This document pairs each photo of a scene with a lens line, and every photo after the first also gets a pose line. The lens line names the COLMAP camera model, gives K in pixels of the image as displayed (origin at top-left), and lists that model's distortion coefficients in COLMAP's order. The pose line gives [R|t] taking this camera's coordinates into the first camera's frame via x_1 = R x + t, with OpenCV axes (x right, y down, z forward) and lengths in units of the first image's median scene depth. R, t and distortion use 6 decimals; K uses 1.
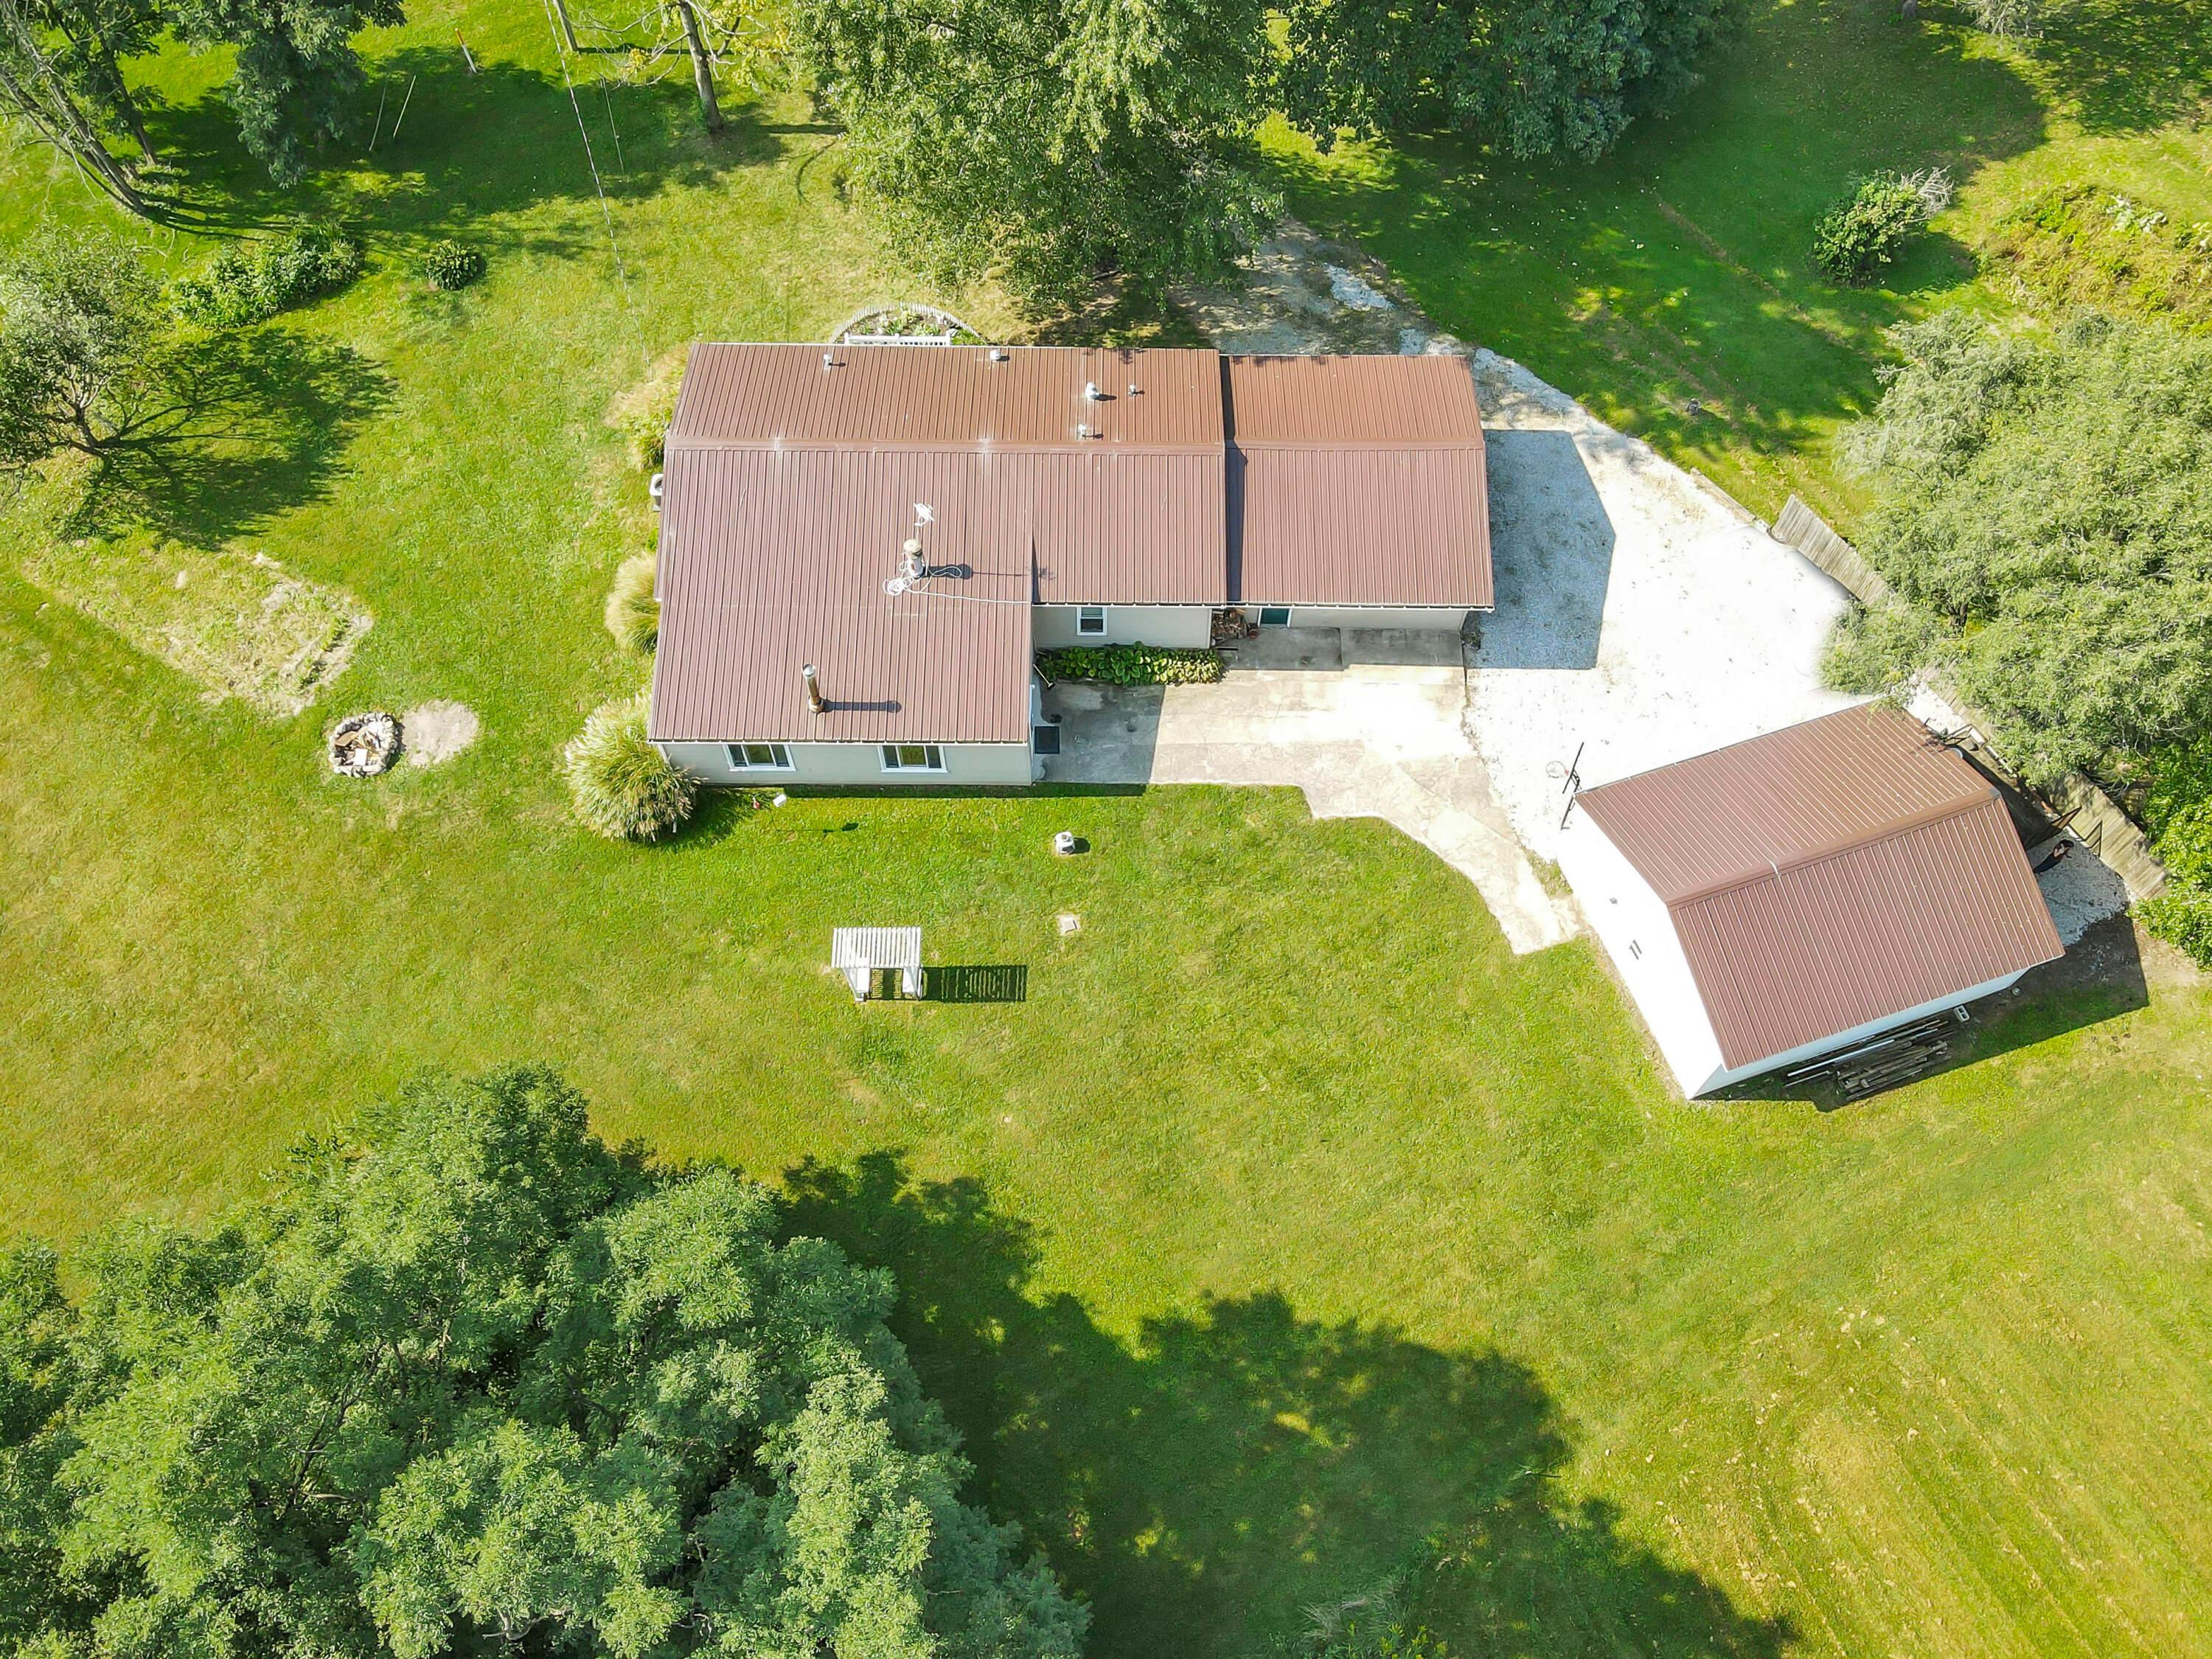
lens RADIAL K [[1717.5, 0, 1104.4], [0, 1717.5, 932.9], [0, 0, 1]] dist [0.024897, 0.000267]
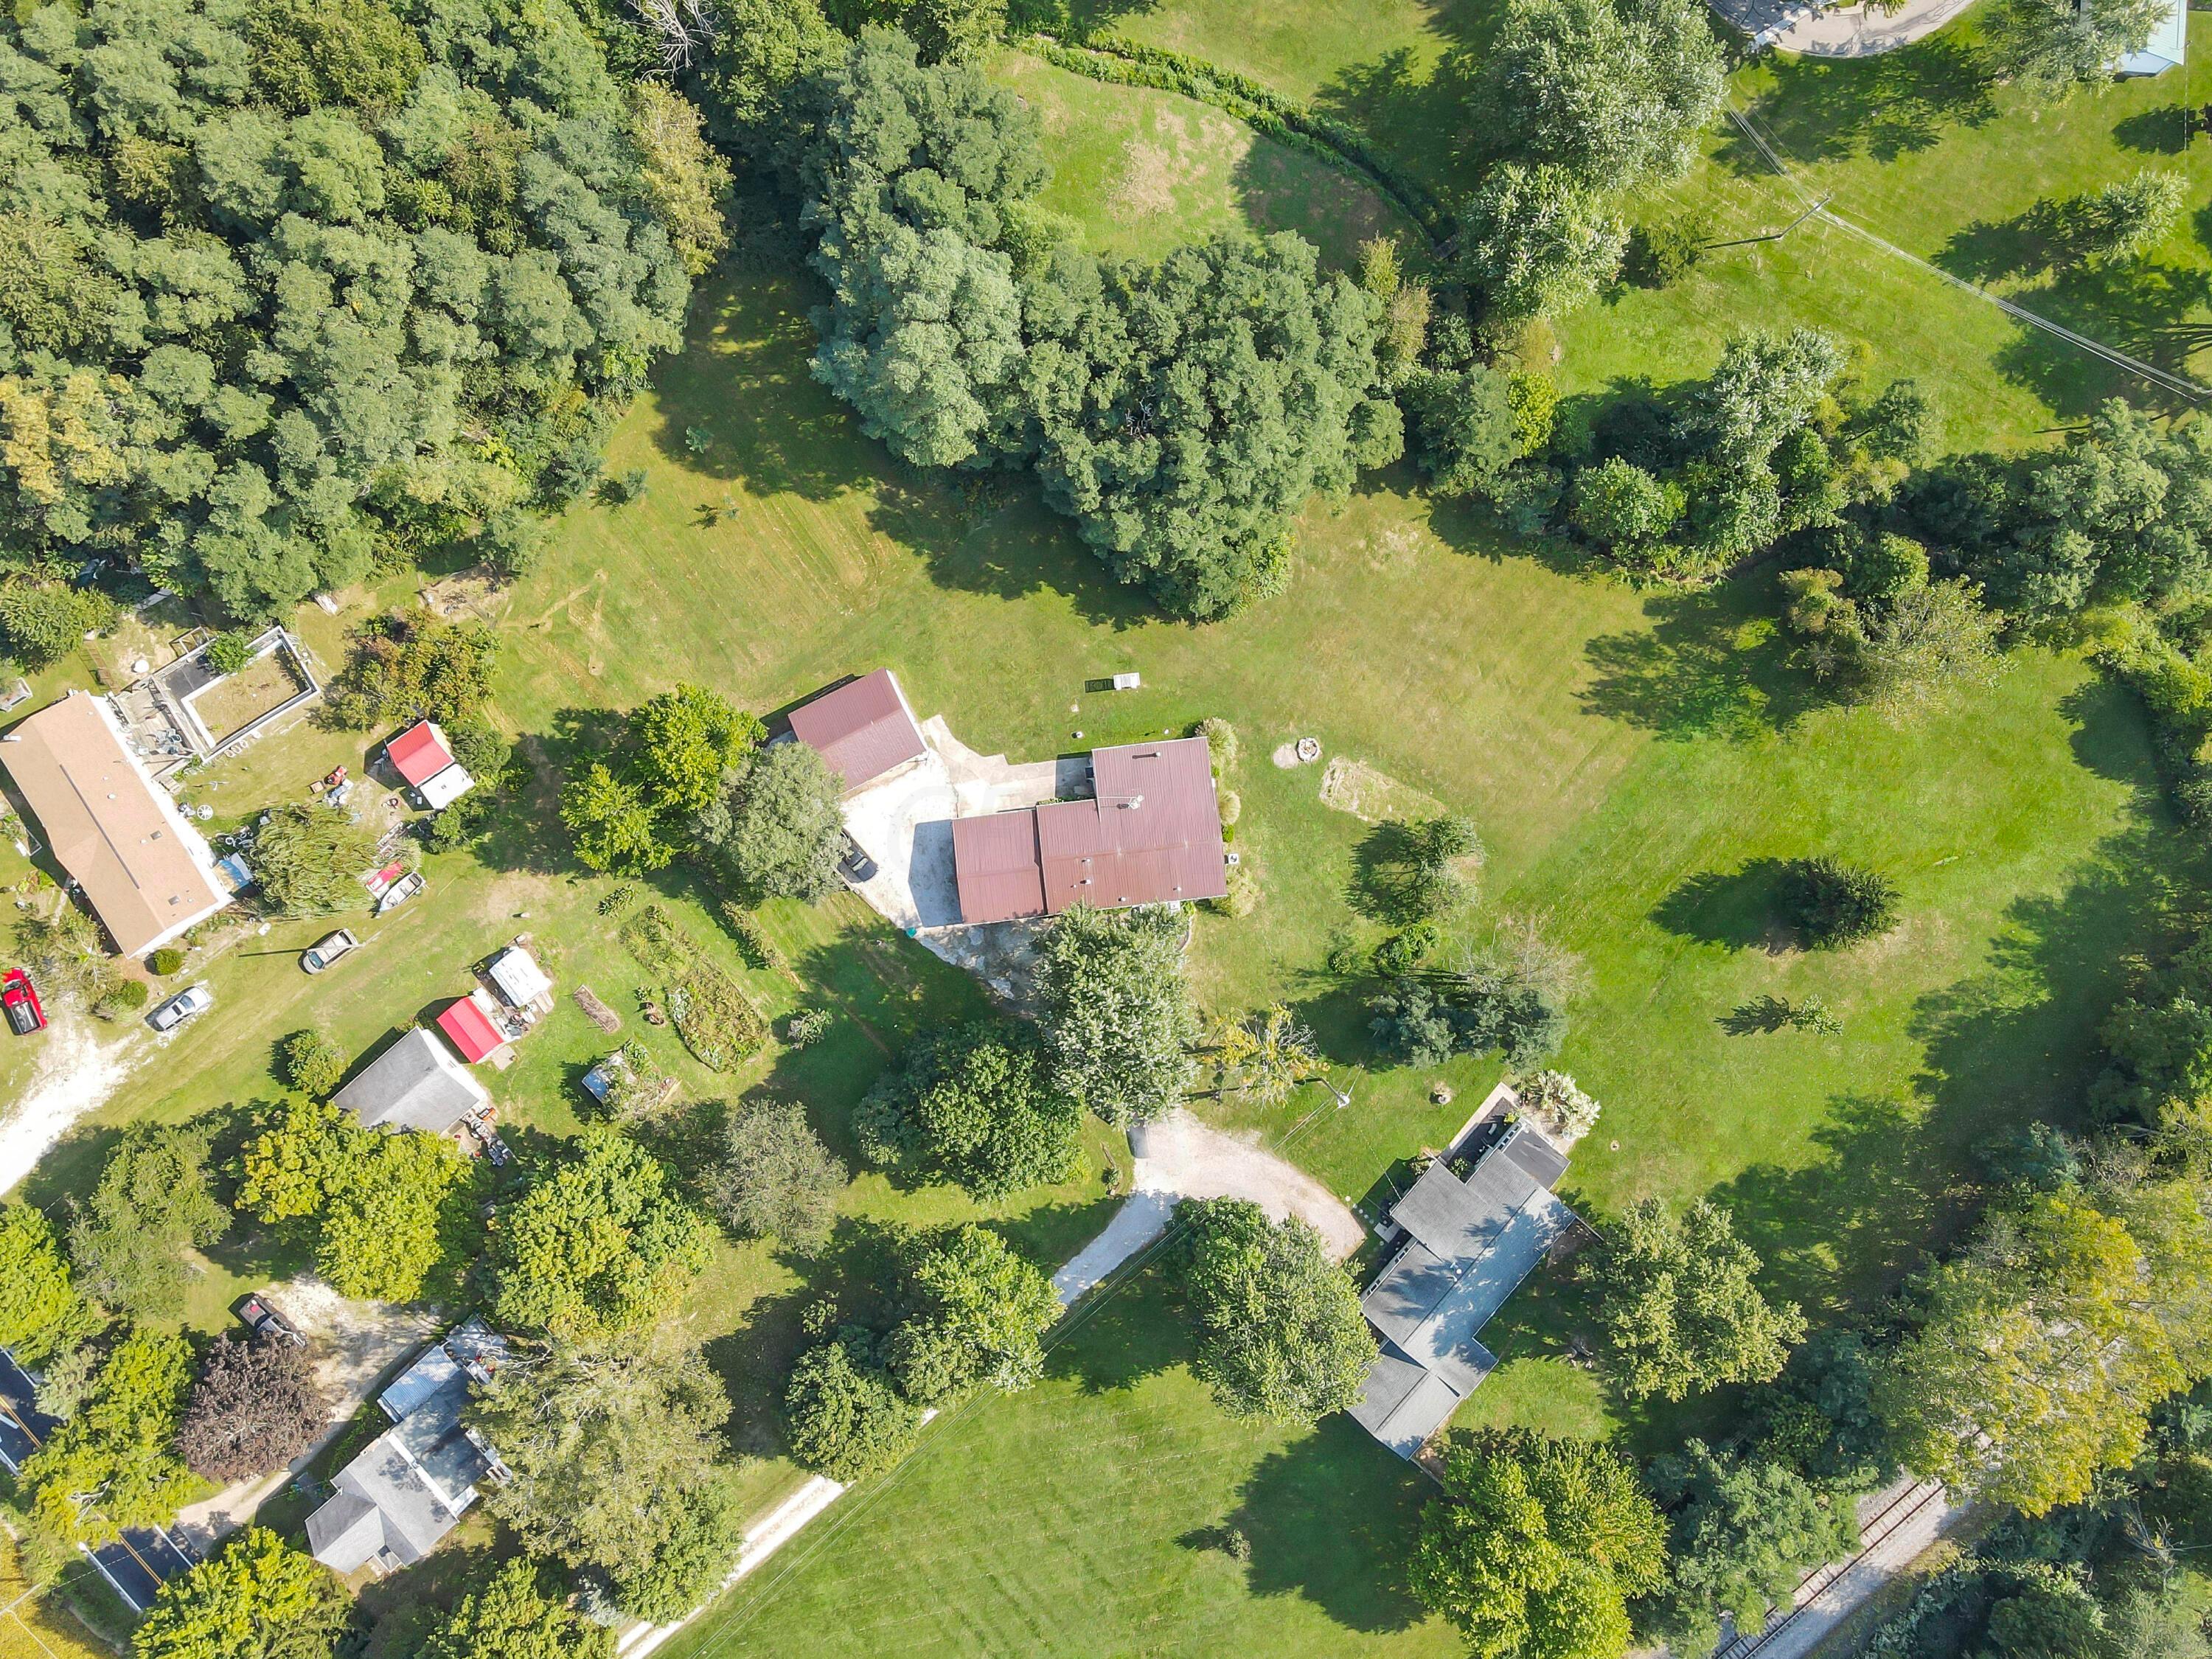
lens RADIAL K [[1610.4, 0, 1096.6], [0, 1610.4, 833.2], [0, 0, 1]] dist [0.002441, 0.005432]
pose [[-0.993359, 0.114954, -0.004924, -0.017203], [-0.105199, -0.890063, 0.443533, -1.512850], [0.046603, 0.441105, 0.896245, -1.580300]]
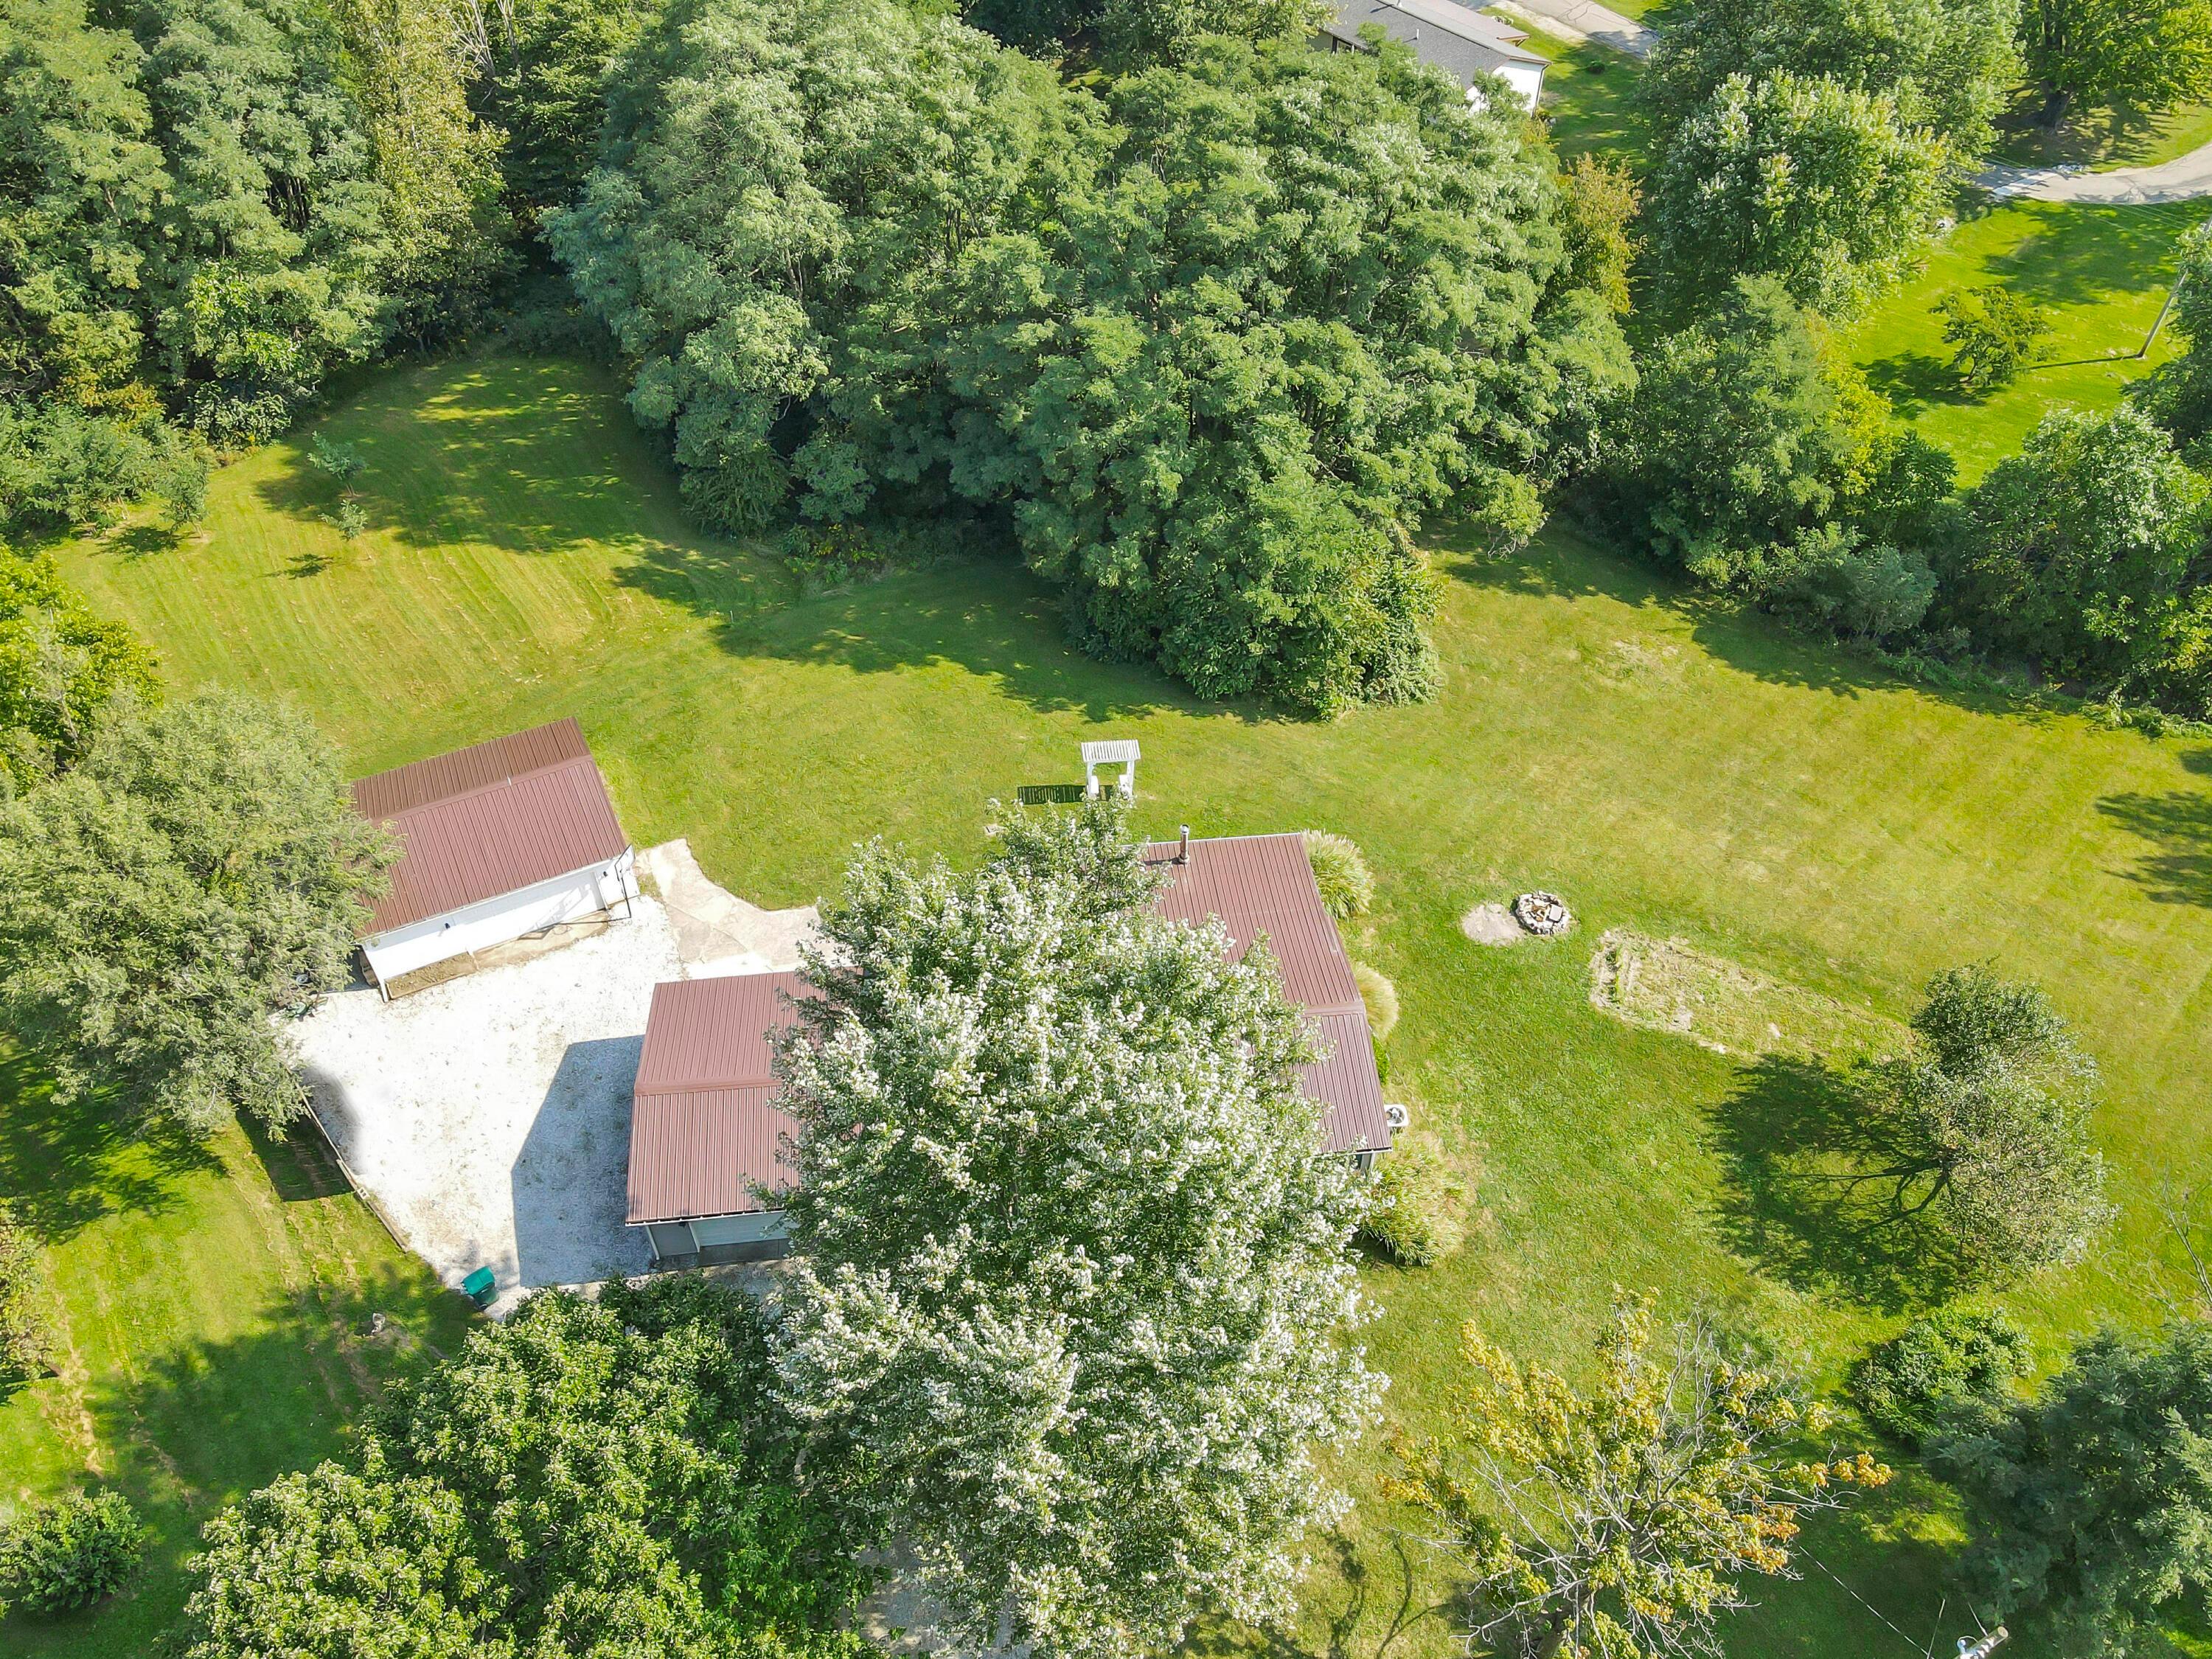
lens RADIAL K [[1650.3, 0, 1102.3], [0, 1650.3, 837.5], [0, 0, 1]] dist [0.012582, 0.008860]
pose [[-0.994673, 0.073385, -0.072390, -0.010131], [-0.092486, -0.325220, 0.941105, -1.256230], [0.045521, 0.942786, 0.330275, 0.521722]]
